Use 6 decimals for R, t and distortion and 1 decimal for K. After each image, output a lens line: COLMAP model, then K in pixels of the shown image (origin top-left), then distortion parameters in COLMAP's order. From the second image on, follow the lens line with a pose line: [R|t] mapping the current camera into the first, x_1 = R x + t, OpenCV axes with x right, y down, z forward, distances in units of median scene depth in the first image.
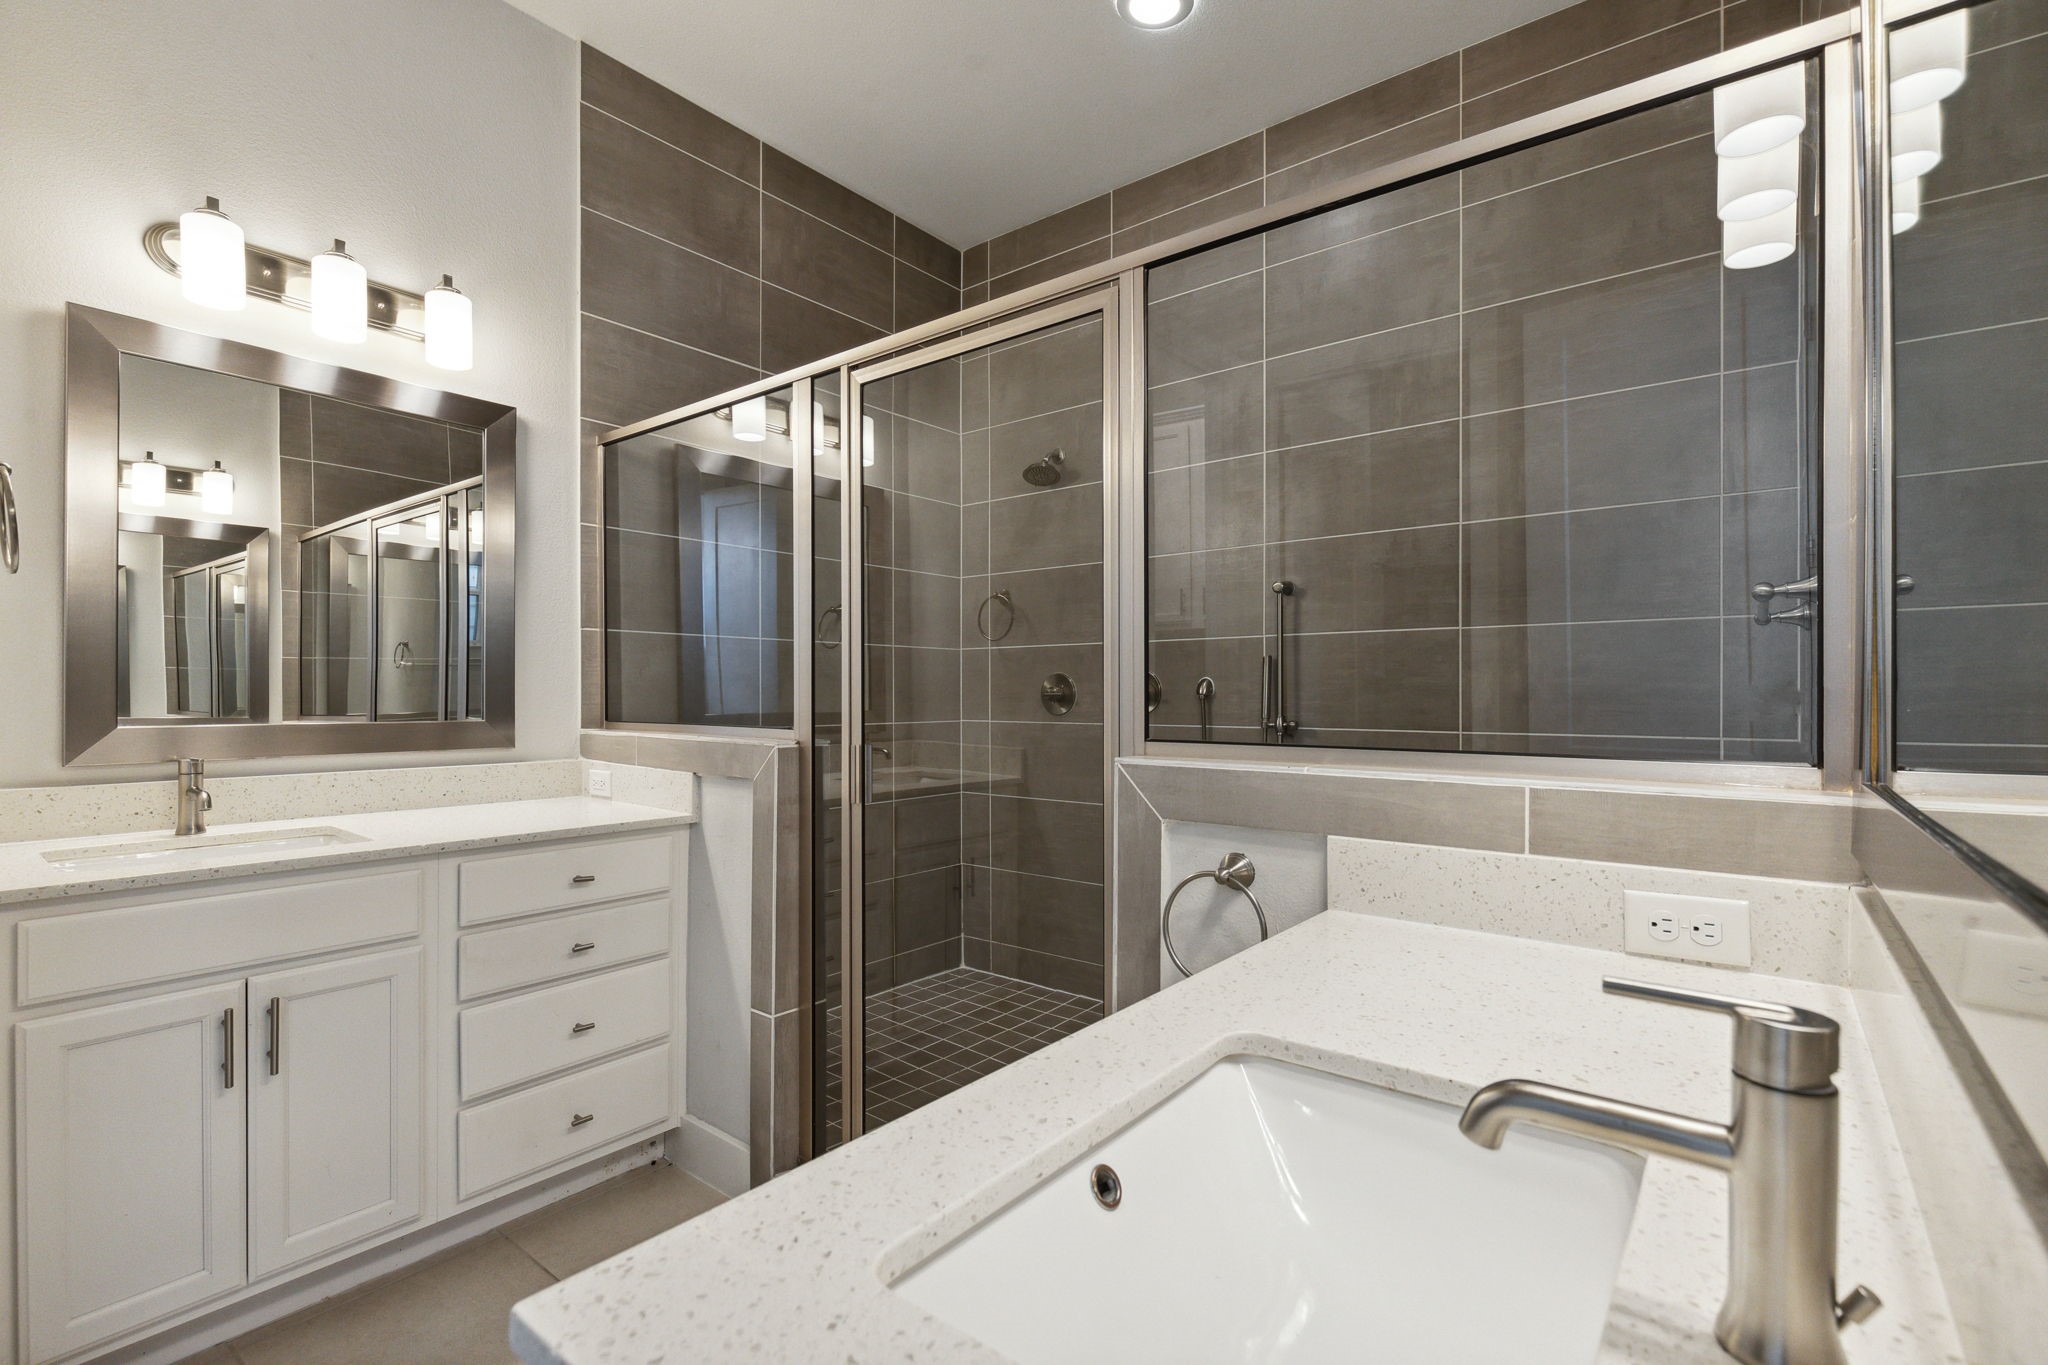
lens RADIAL K [[923.6, 0, 1050.5], [0, 923.6, 701.4], [0, 0, 1]] dist [0.004228, 0.000199]
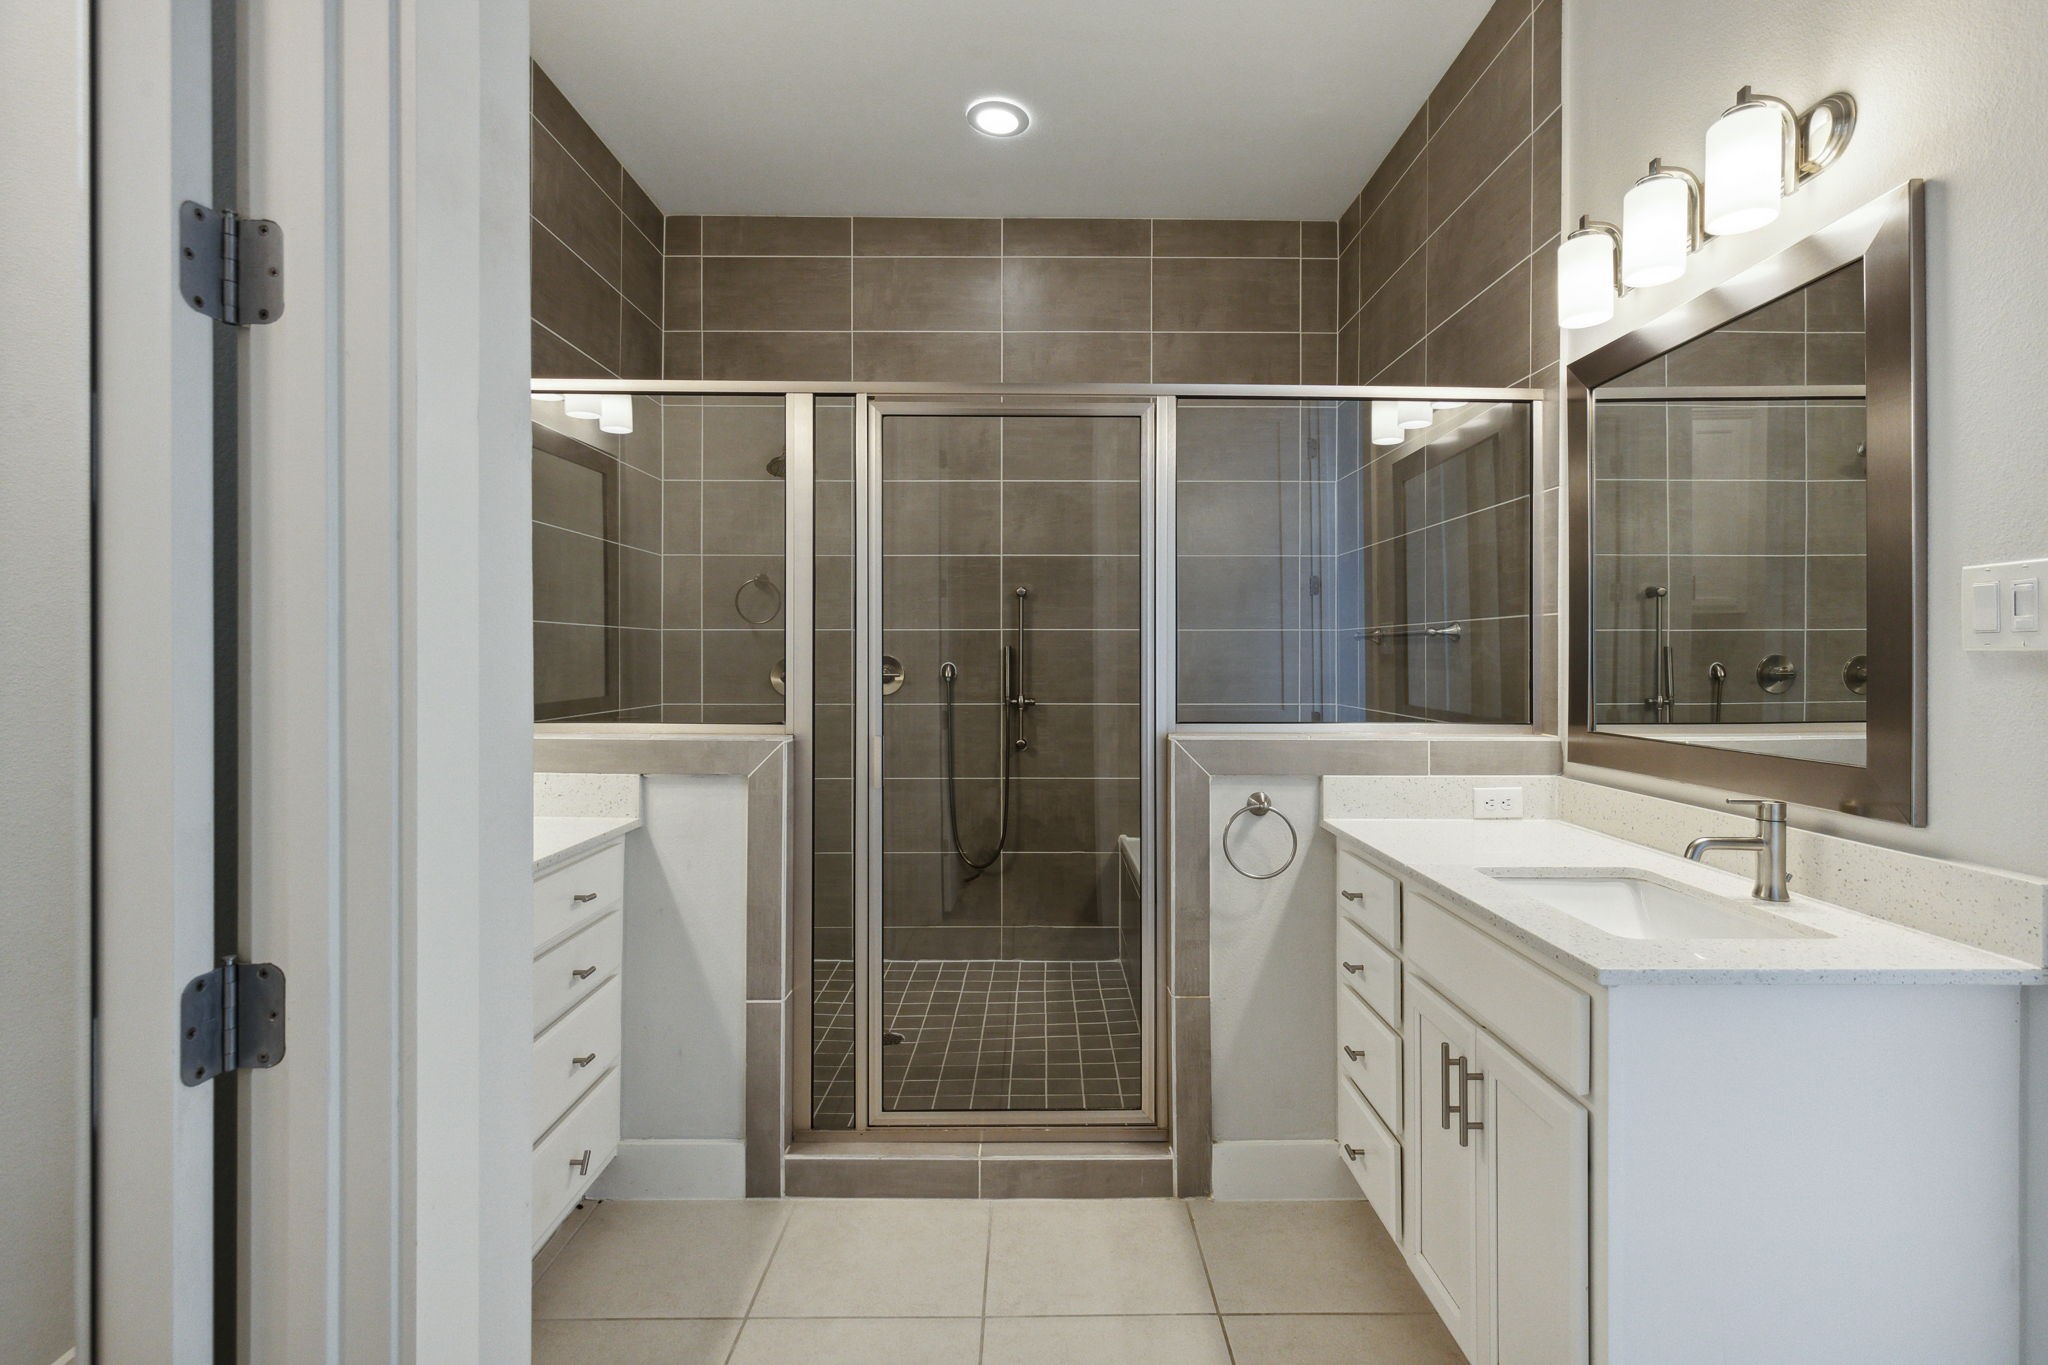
lens RADIAL K [[936.2, 0, 1037.0], [0, 936.2, 667.4], [0, 0, 1]] dist [0.005442, -0.000196]
pose [[0.782935, -0.006829, 0.622066, -0.718412], [0.003615, 0.999973, 0.006427, -0.040179], [-0.622093, -0.002783, 0.782939, -0.008786]]
